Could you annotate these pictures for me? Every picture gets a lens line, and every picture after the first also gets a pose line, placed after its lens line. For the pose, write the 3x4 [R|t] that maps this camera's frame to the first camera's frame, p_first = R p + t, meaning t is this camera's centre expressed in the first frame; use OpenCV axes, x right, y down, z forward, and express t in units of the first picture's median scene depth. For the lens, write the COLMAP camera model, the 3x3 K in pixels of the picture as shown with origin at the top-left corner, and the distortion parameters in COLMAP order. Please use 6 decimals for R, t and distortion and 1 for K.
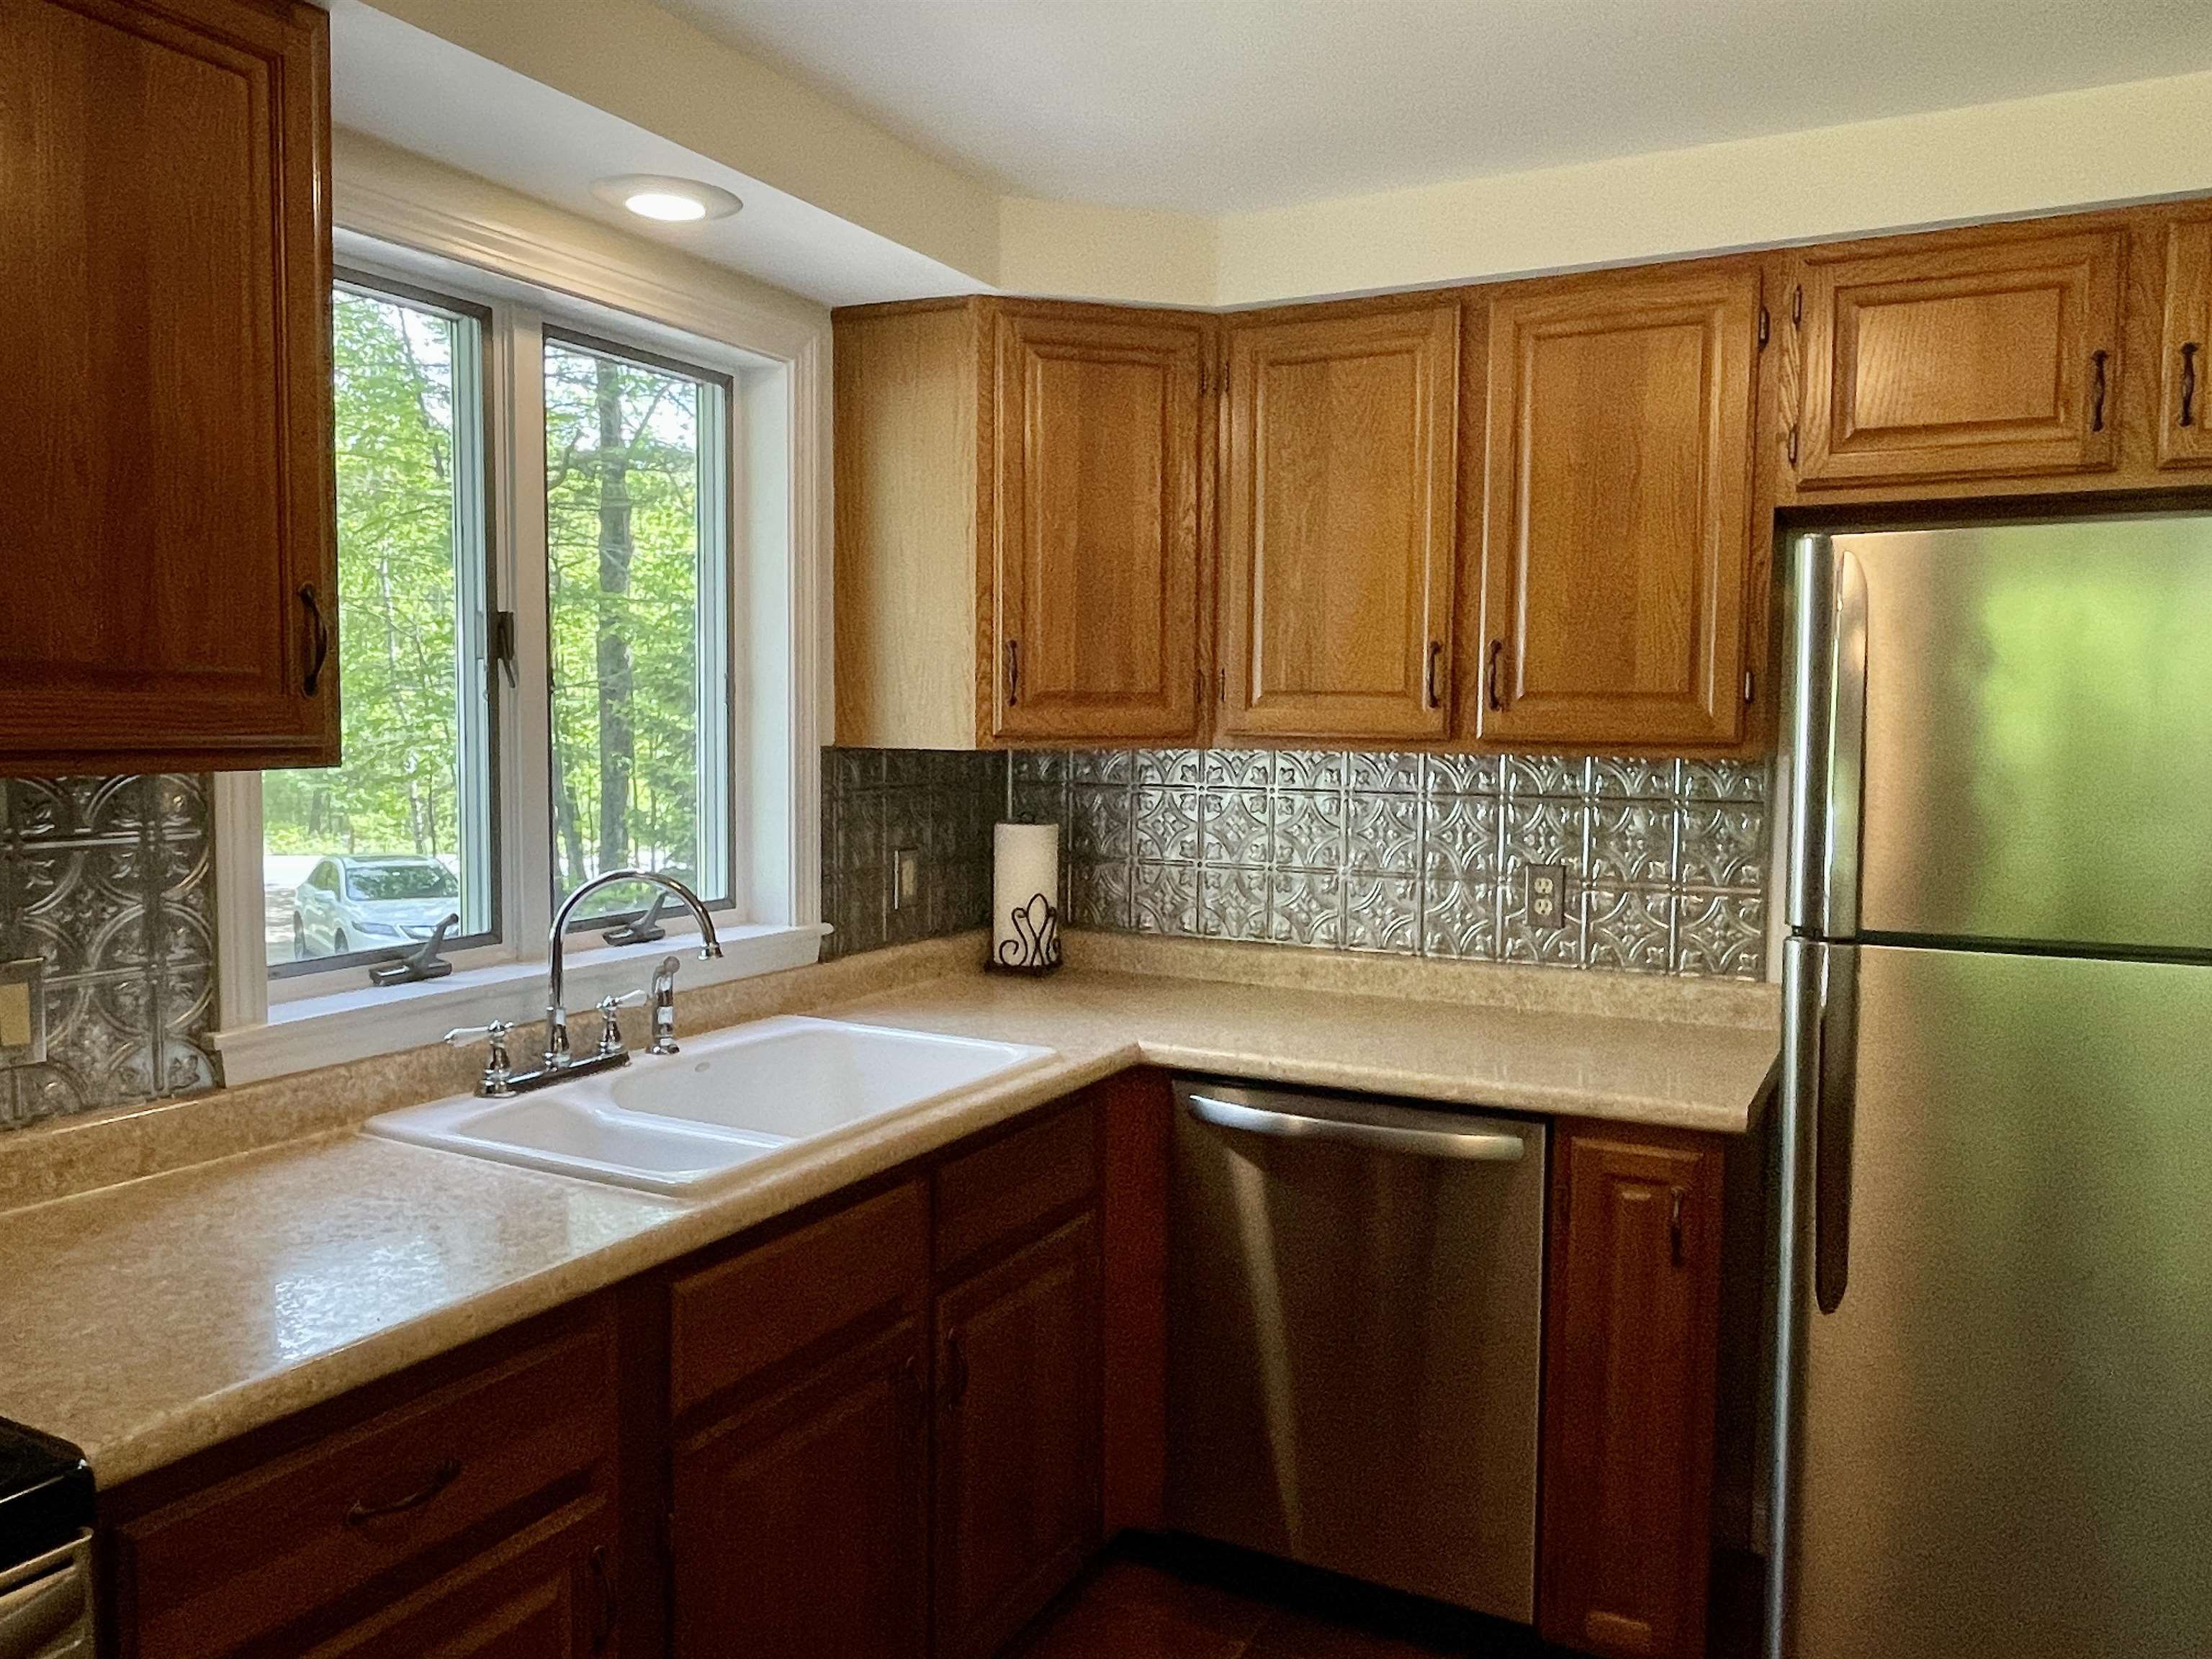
lens RADIAL K [[1598.1, 0, 1100.9], [0, 1598.1, 828.3], [0, 0, 1]] dist [-0.004513, 0.001318]
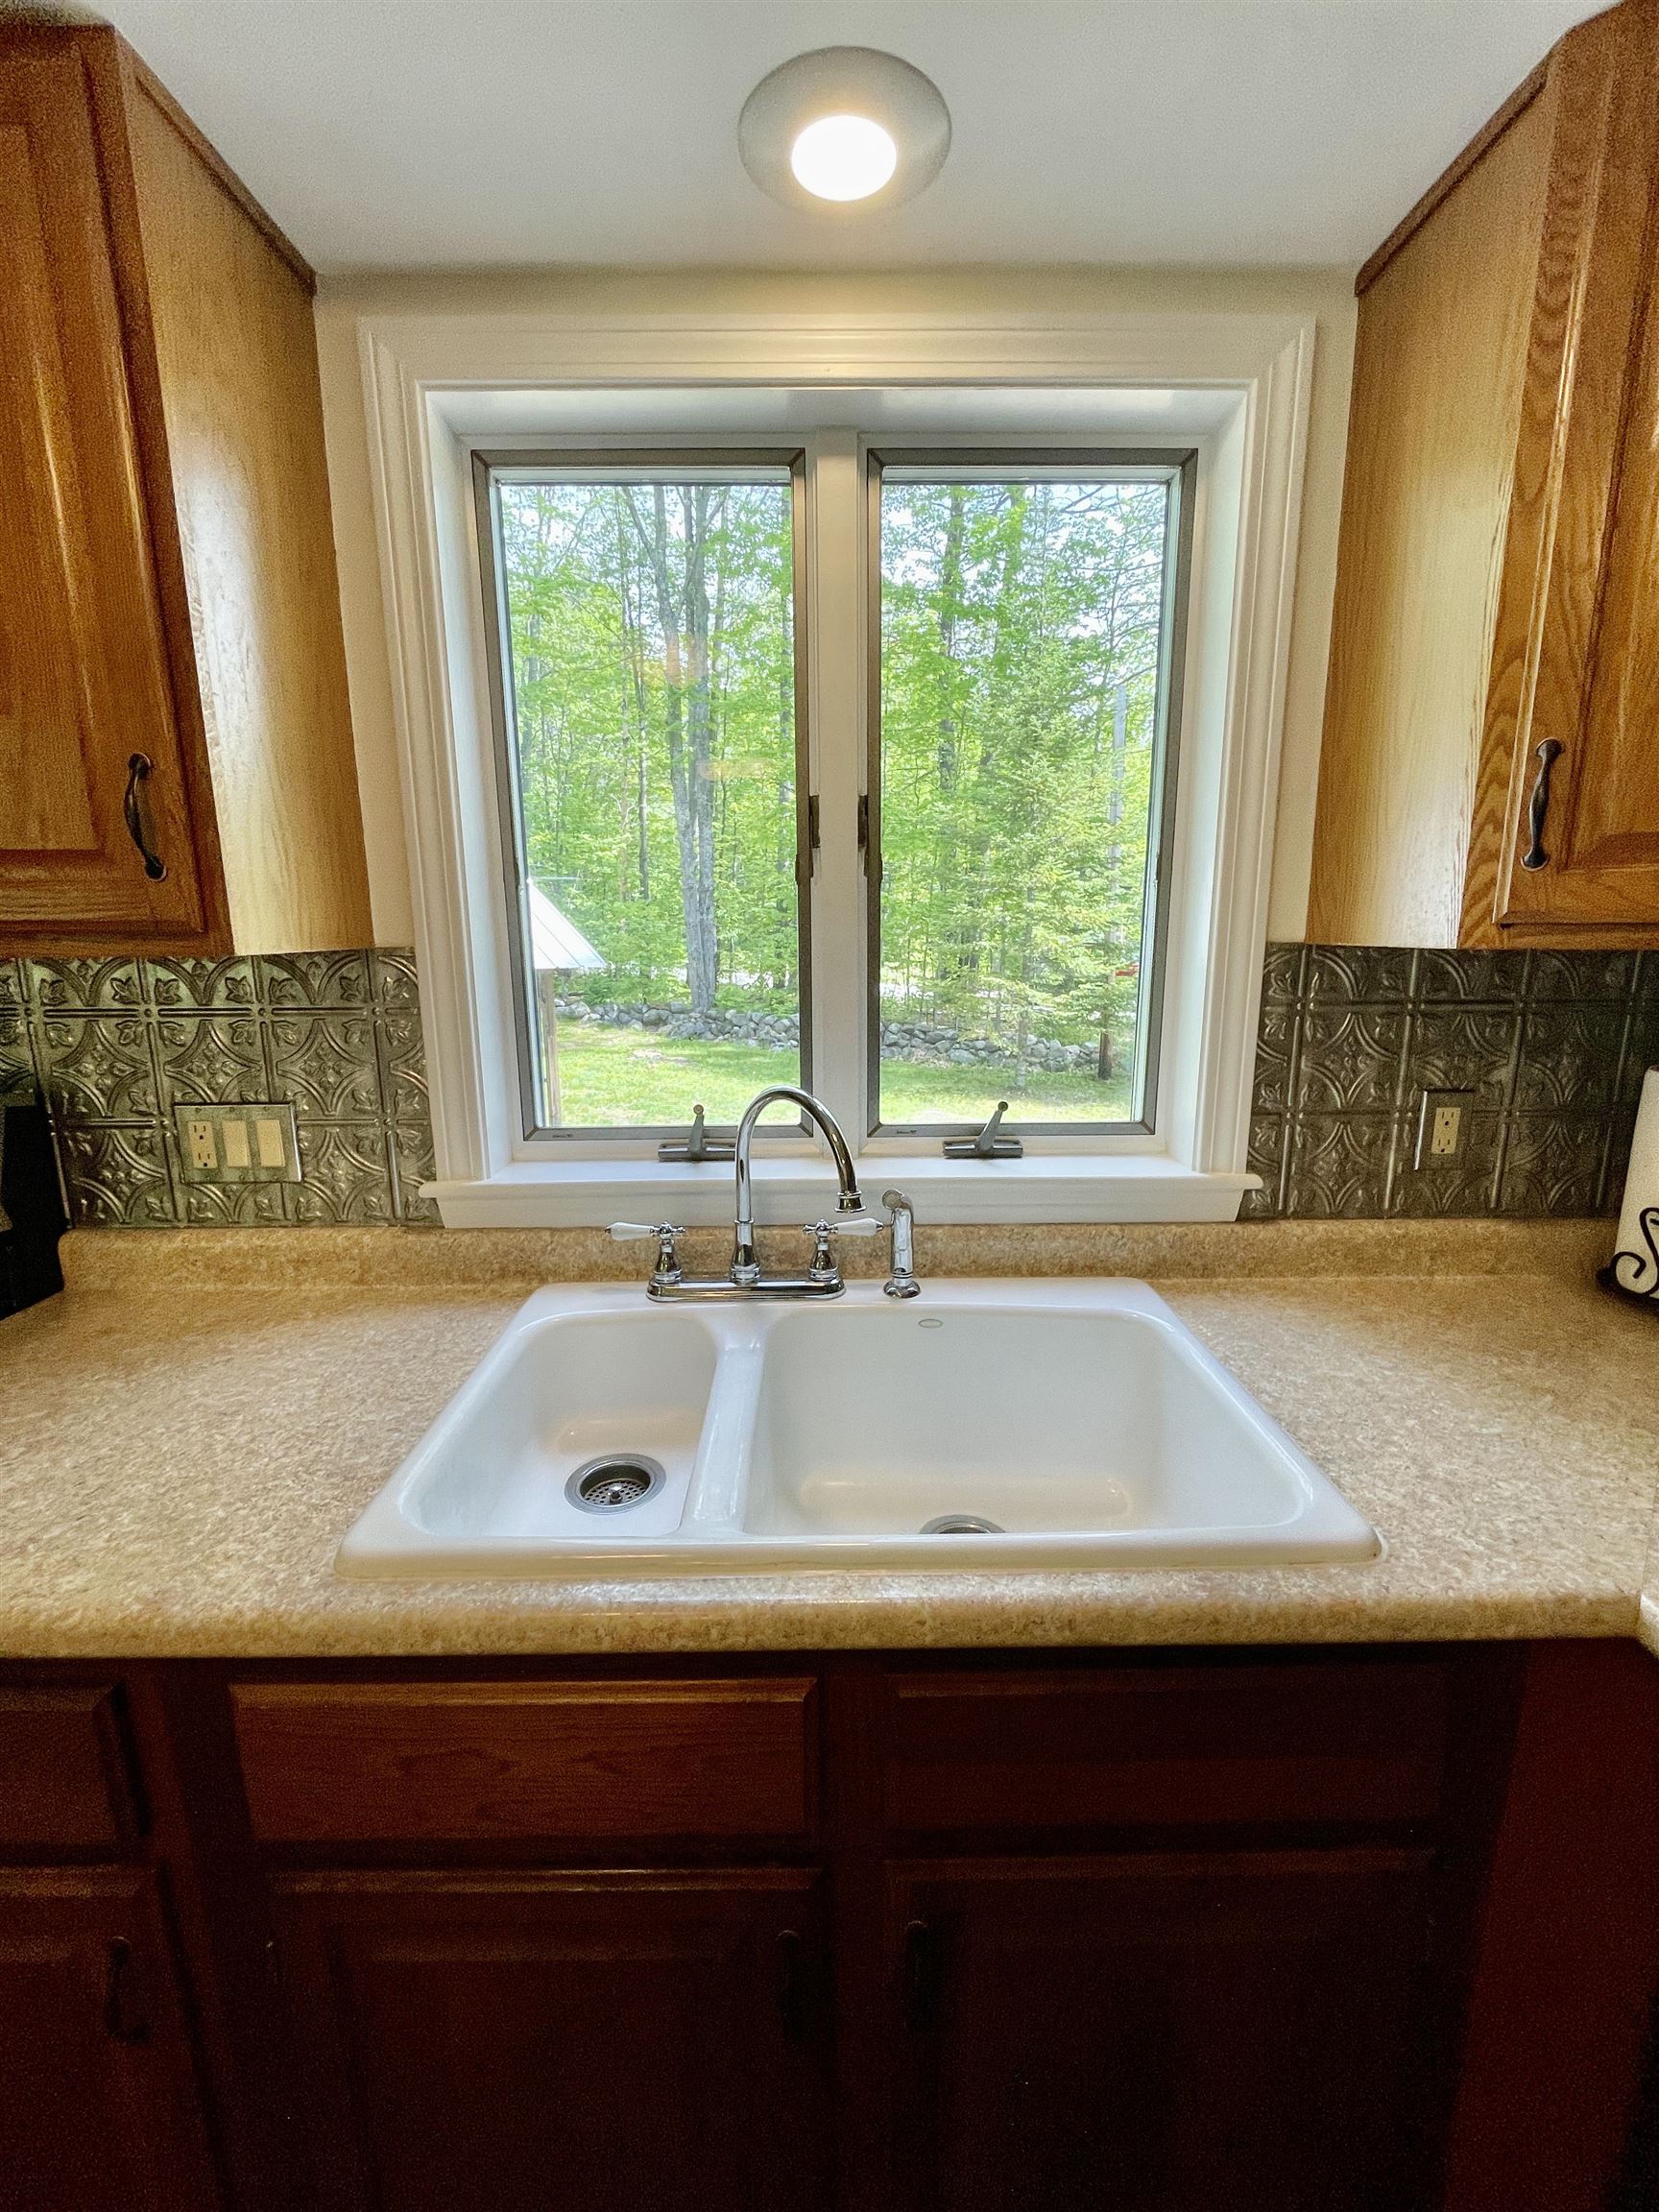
lens RADIAL K [[902.5, 0, 829.5], [0, 902.5, 1106.0], [0, 0, 1]] dist [-0.001987, -0.000038]
pose [[0.480673, 0.157769, -0.862591, 0.106310], [-0.052260, 0.987087, 0.151418, -0.030380], [0.875341, -0.027704, 0.482711, 0.642517]]
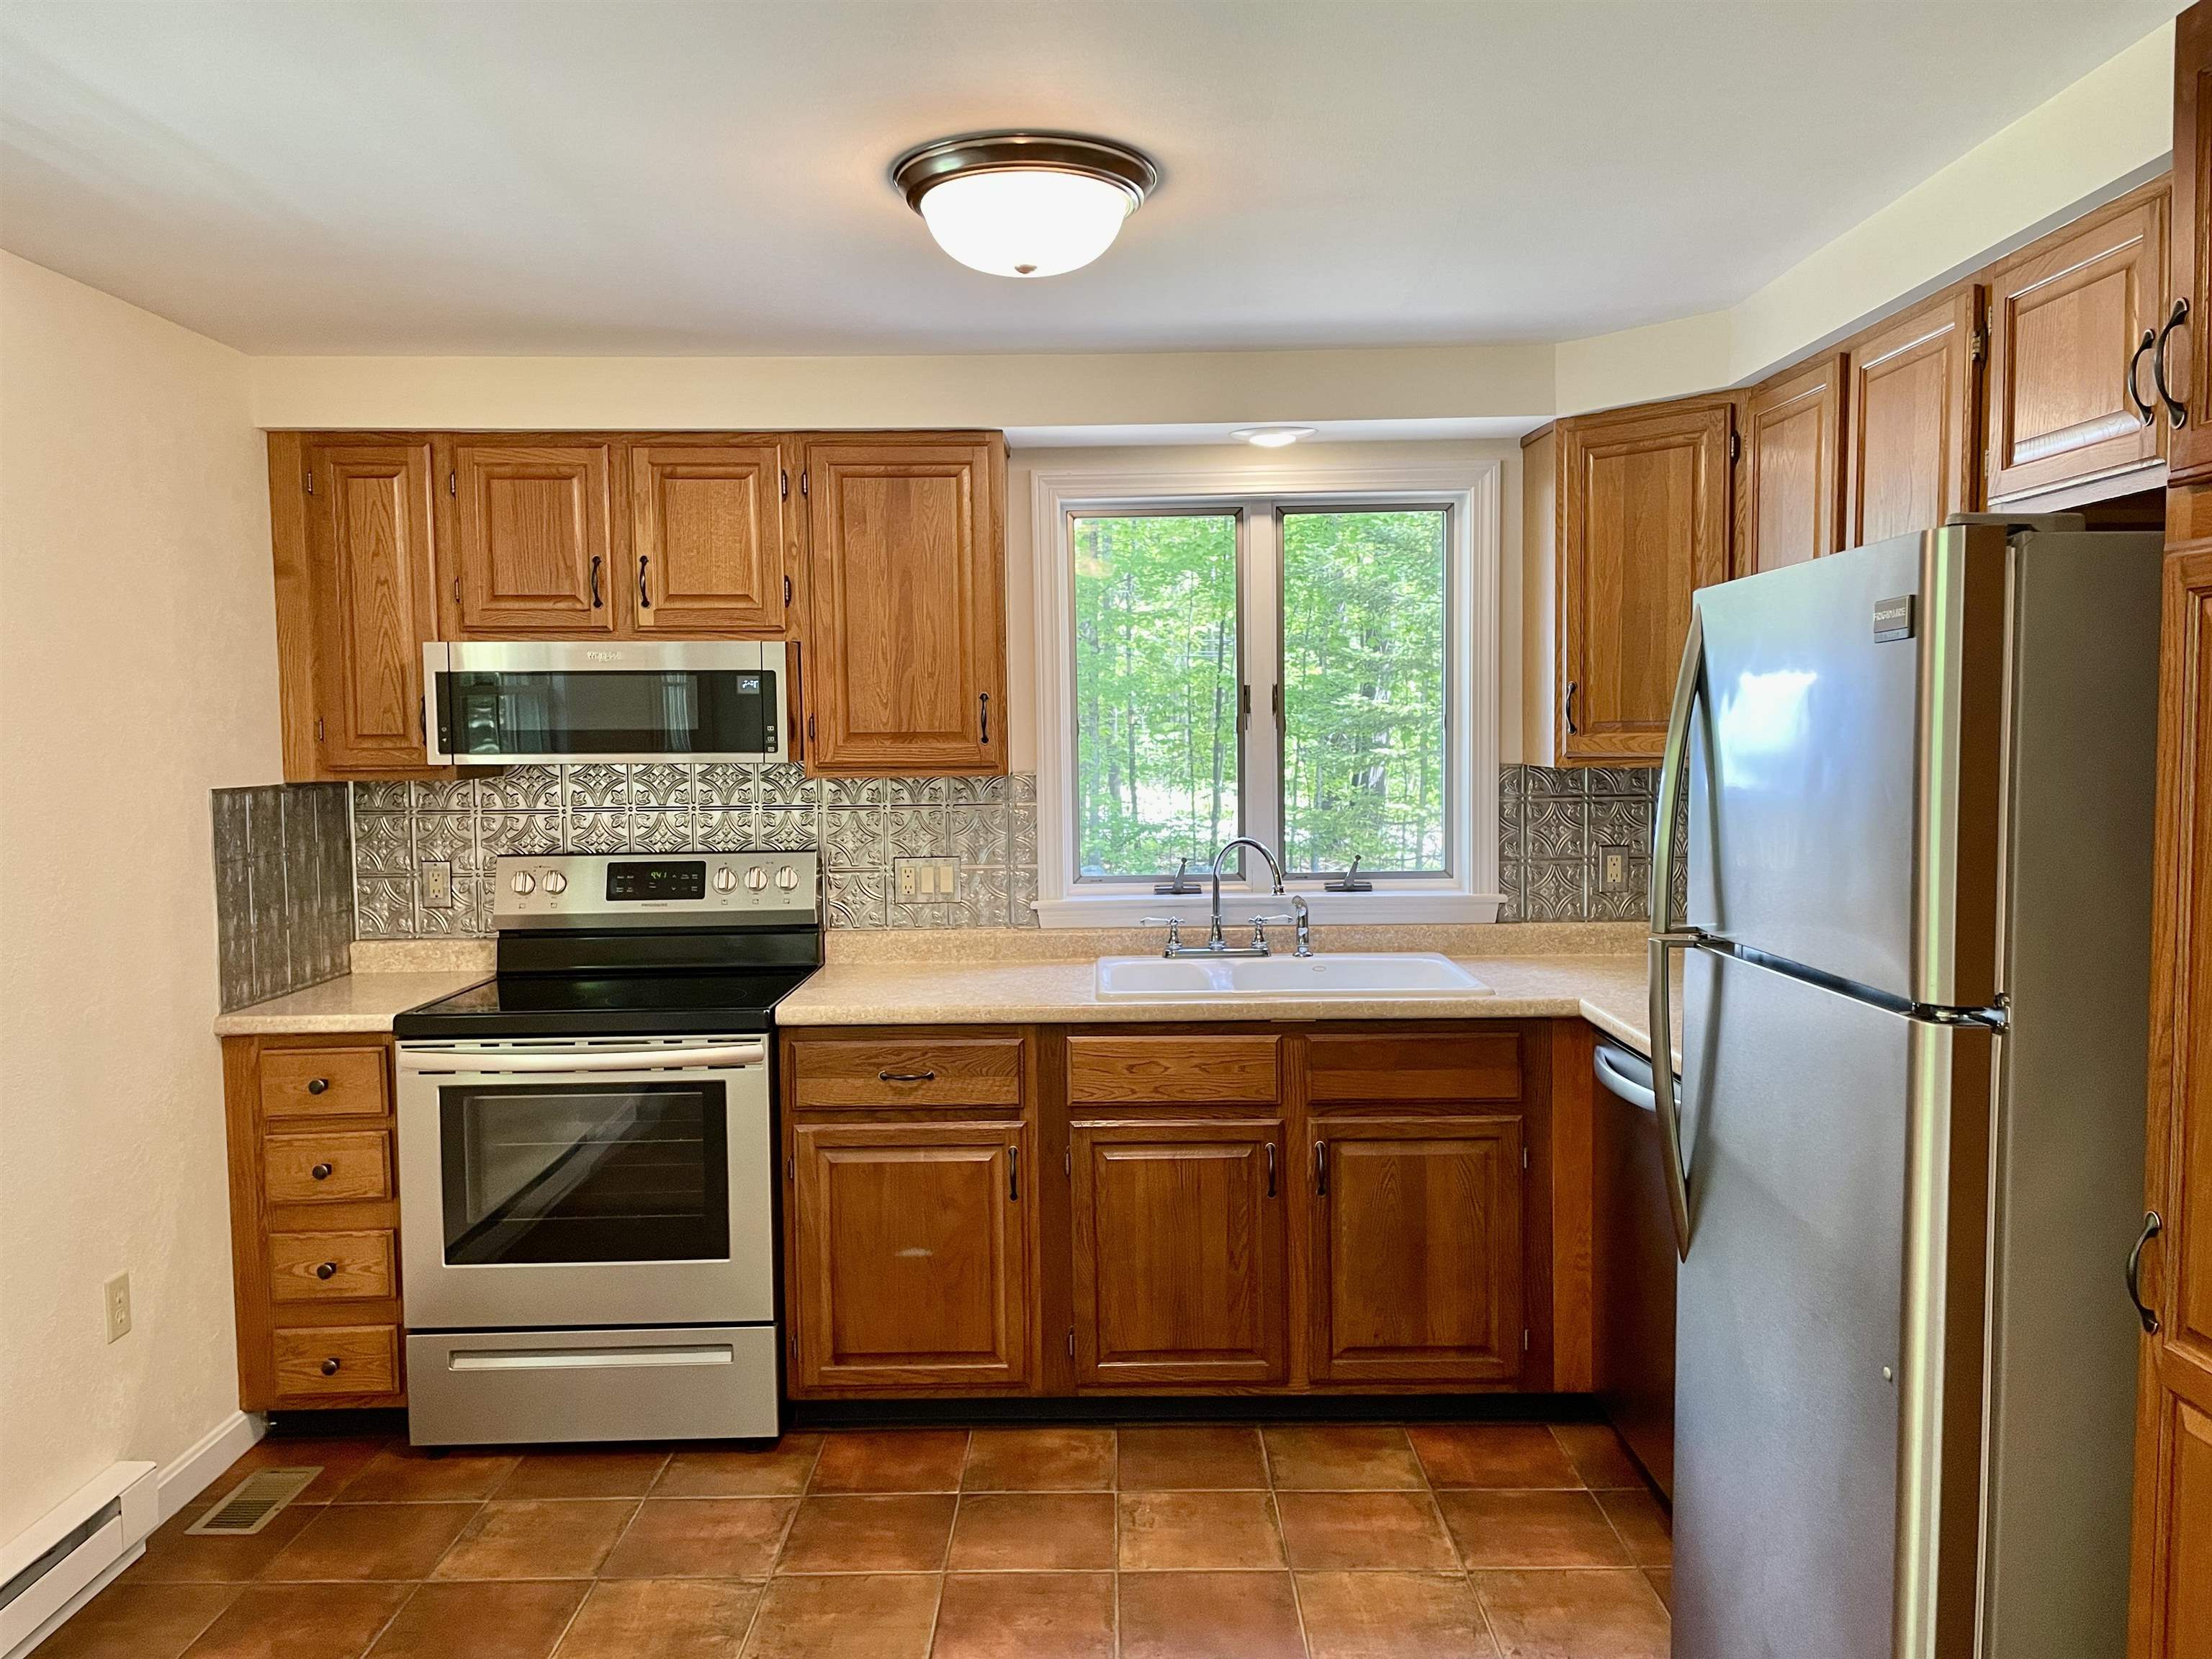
lens RADIAL K [[1649.9, 0, 1091.0], [0, 1649.9, 835.4], [0, 0, 1]] dist [0.108242, -0.144683]
pose [[0.465457, 0.043844, -0.883984, 0.956617], [-0.044510, 0.998668, 0.026095, -0.012343], [0.883950, 0.027200, 0.466789, 0.033489]]
